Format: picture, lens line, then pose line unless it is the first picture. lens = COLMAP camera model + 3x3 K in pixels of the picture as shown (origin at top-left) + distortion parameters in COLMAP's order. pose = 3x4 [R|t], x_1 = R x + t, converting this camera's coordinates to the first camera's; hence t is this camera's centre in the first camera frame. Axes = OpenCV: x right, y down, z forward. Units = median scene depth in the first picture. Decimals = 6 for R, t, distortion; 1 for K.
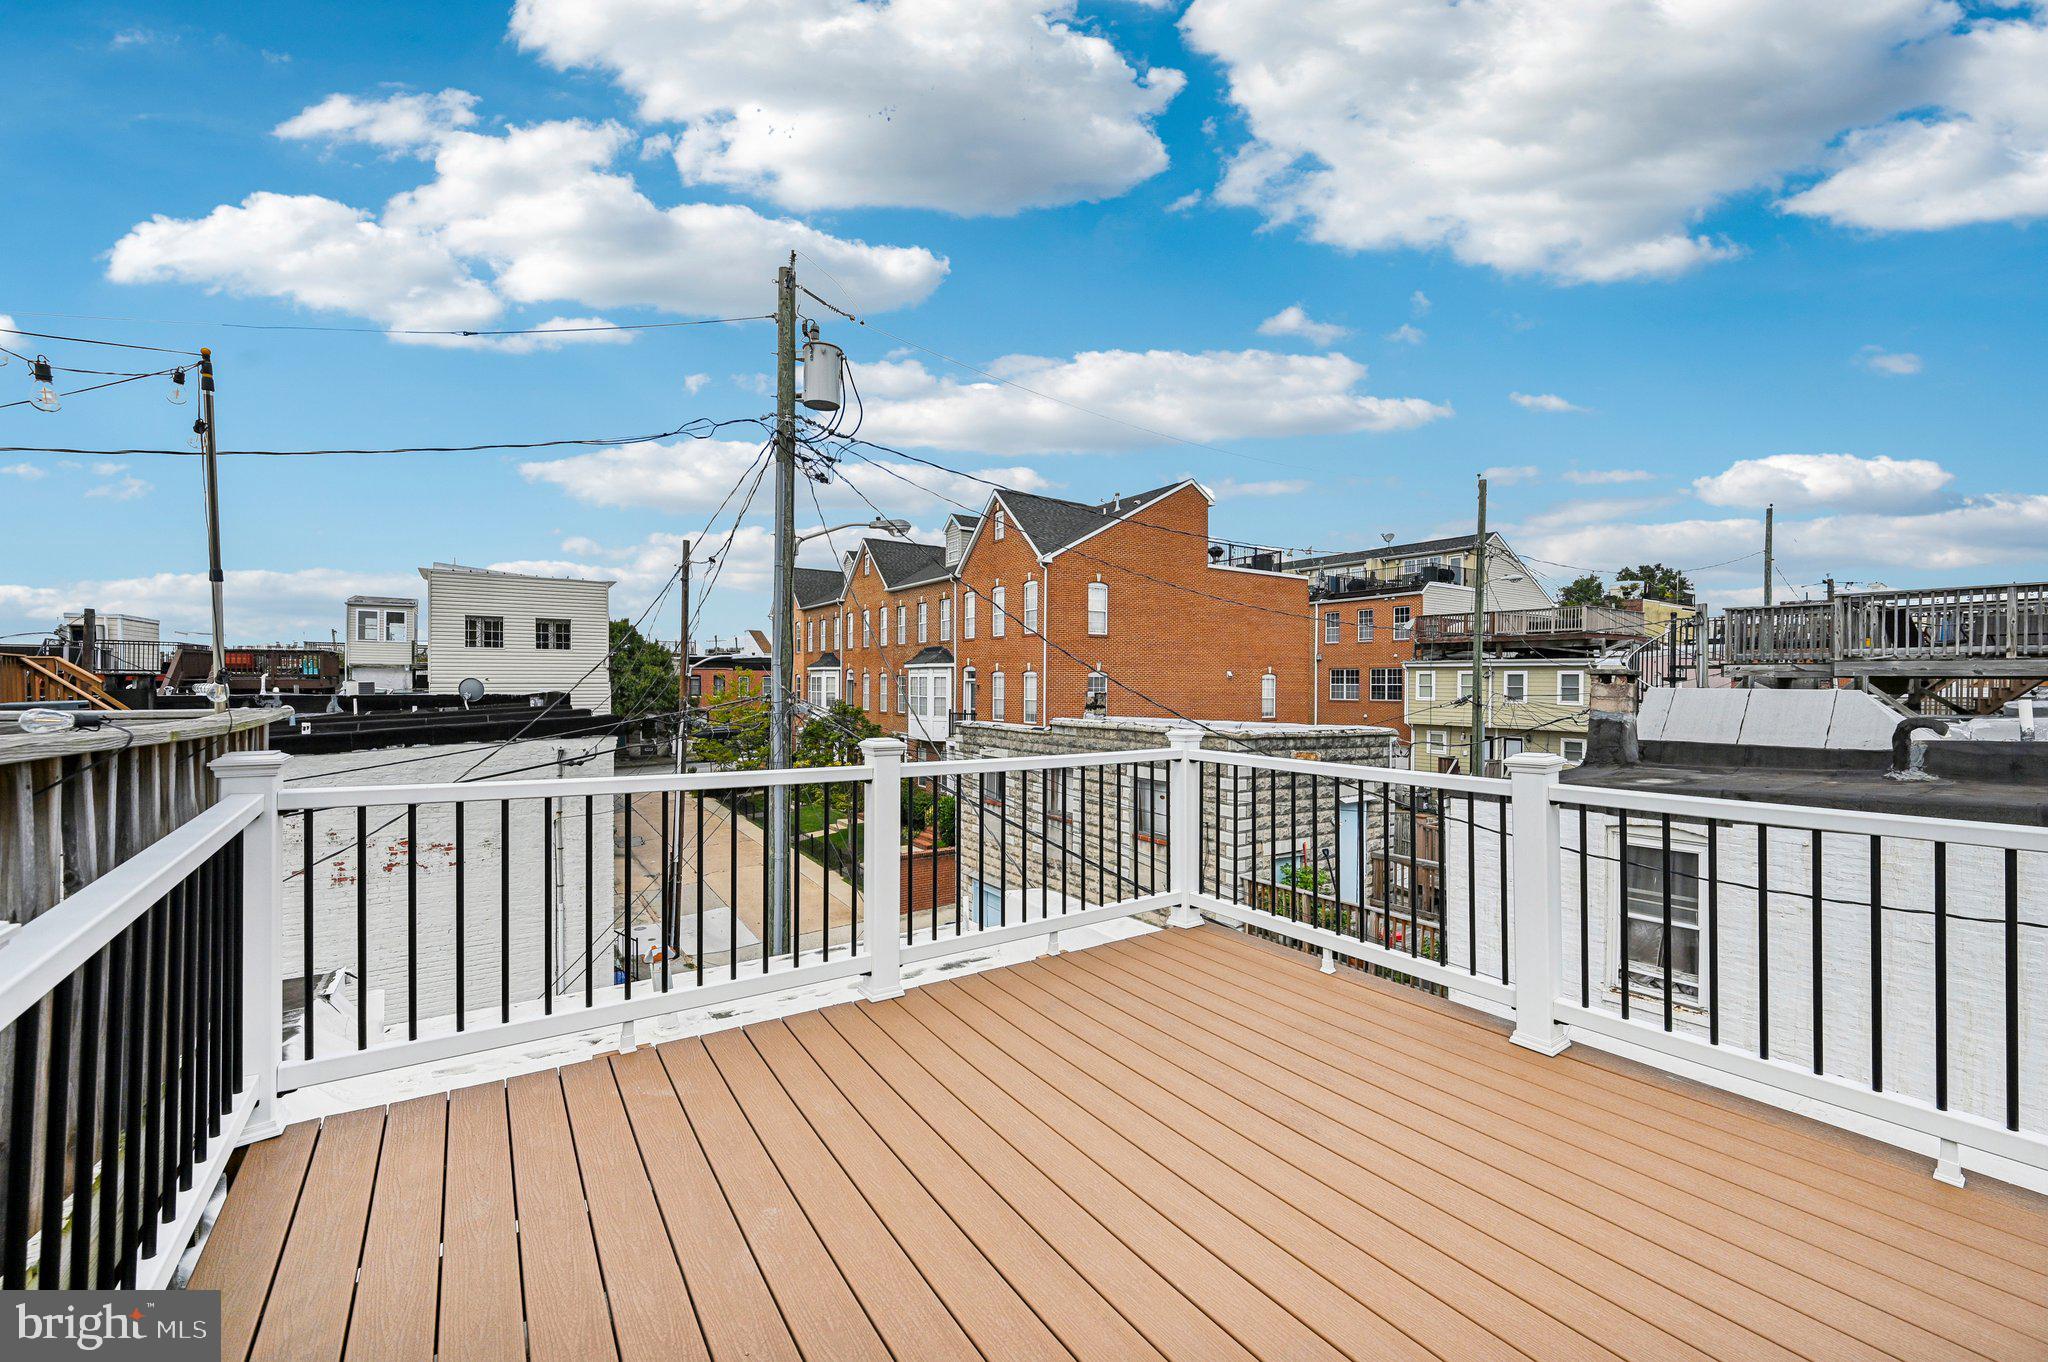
lens RADIAL K [[811.3, 0, 1034.1], [0, 811.3, 699.1], [0, 0, 1]] dist [0.000097, -0.000086]
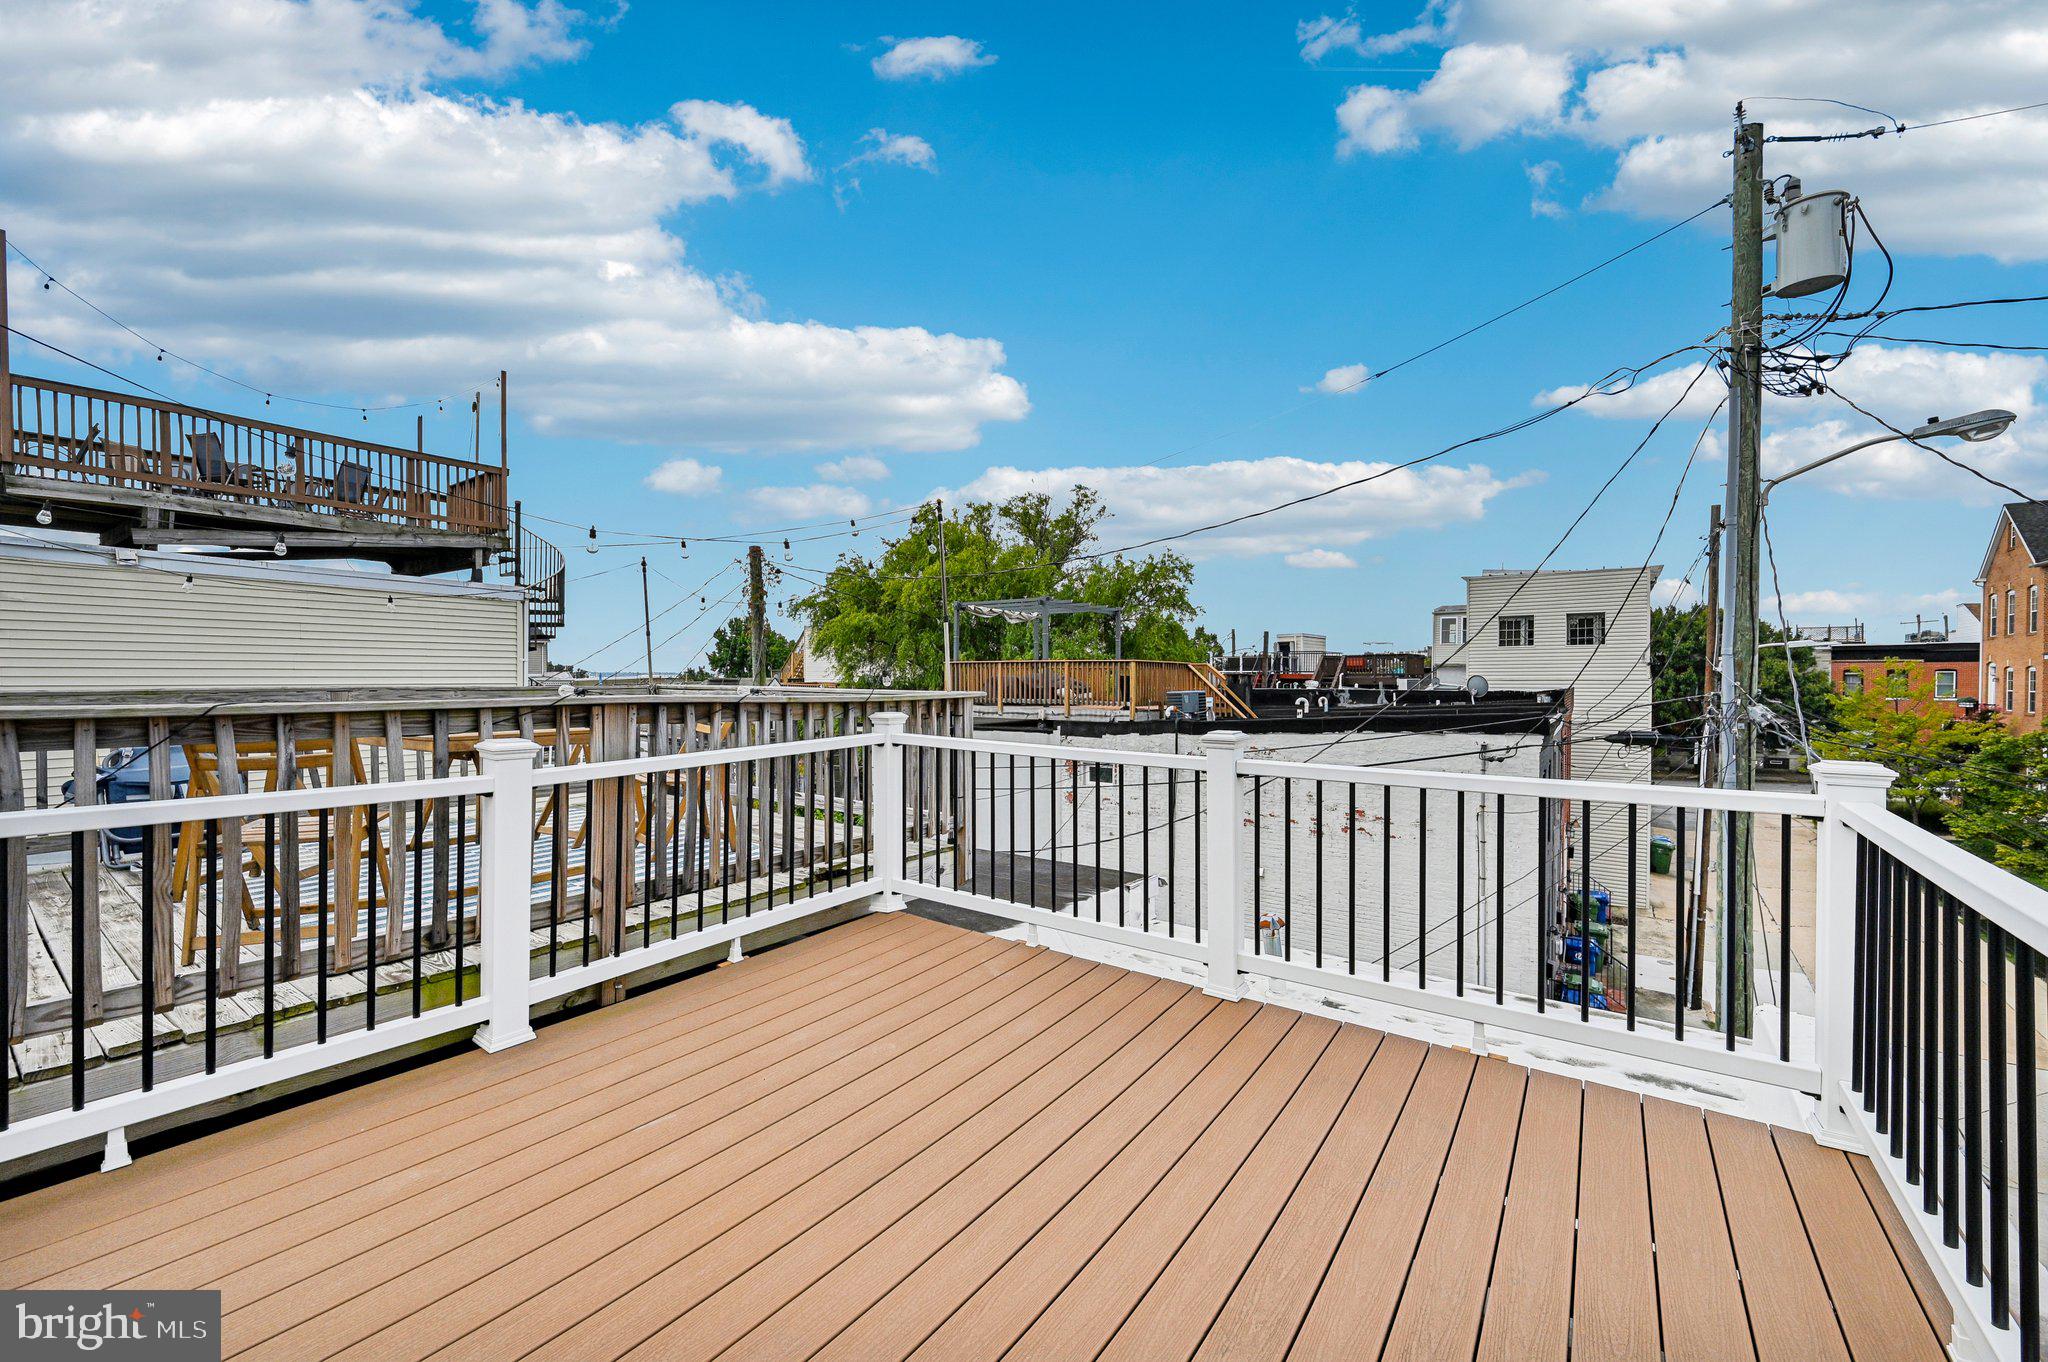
lens RADIAL K [[811.3, 0, 1034.1], [0, 811.3, 699.1], [0, 0, 1]] dist [0.000097, -0.000086]
pose [[0.342431, 0.021825, -0.939289, 0.182463], [-0.019693, 0.999677, 0.016048, 0.000094], [0.939337, 0.013002, 0.342750, 0.127025]]
